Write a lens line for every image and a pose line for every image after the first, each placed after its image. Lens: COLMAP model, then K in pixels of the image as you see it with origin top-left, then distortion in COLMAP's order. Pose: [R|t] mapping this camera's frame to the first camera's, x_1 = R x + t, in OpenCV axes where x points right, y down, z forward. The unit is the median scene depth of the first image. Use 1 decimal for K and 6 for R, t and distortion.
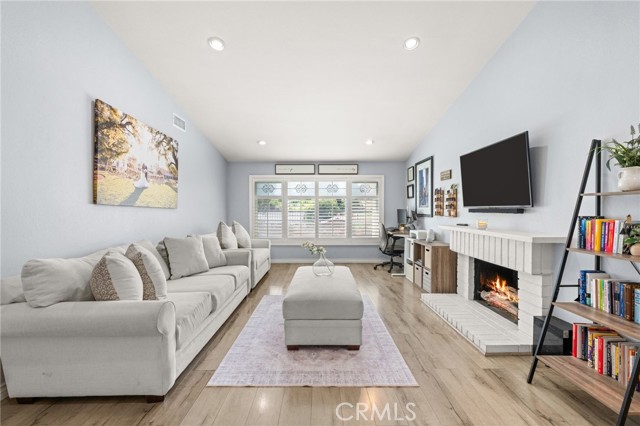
lens RADIAL K [[281.3, 0, 317.4], [0, 281.3, 214.6], [0, 0, 1]] dist [-0.004578, 0.000600]
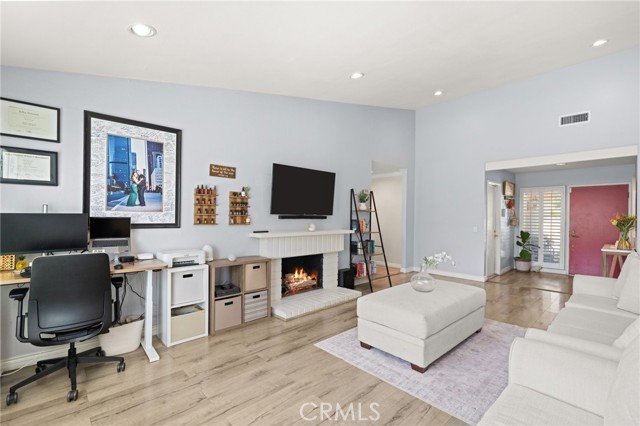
lens RADIAL K [[281.3, 0, 322.8], [0, 281.3, 213.0], [0, 0, 1]] dist [-0.004578, 0.000600]
pose [[-0.681813, 0.044250, 0.730187, -0.403968], [0.031541, 0.999019, -0.031090, 0.009751], [-0.730847, 0.001833, -0.682539, 1.839639]]
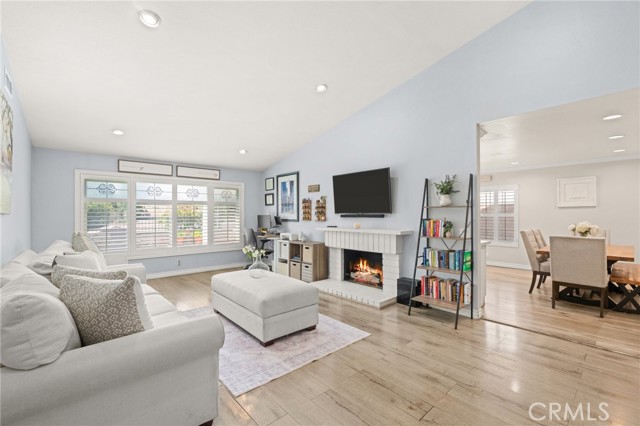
lens RADIAL K [[281.3, 0, 324.8], [0, 281.3, 214.3], [0, 0, 1]] dist [-0.004578, 0.000600]
pose [[0.737647, 0.000483, 0.675187, -0.511070], [0.014429, 0.999760, -0.016480, -0.001213], [-0.675033, 0.021899, 0.737463, 0.036717]]
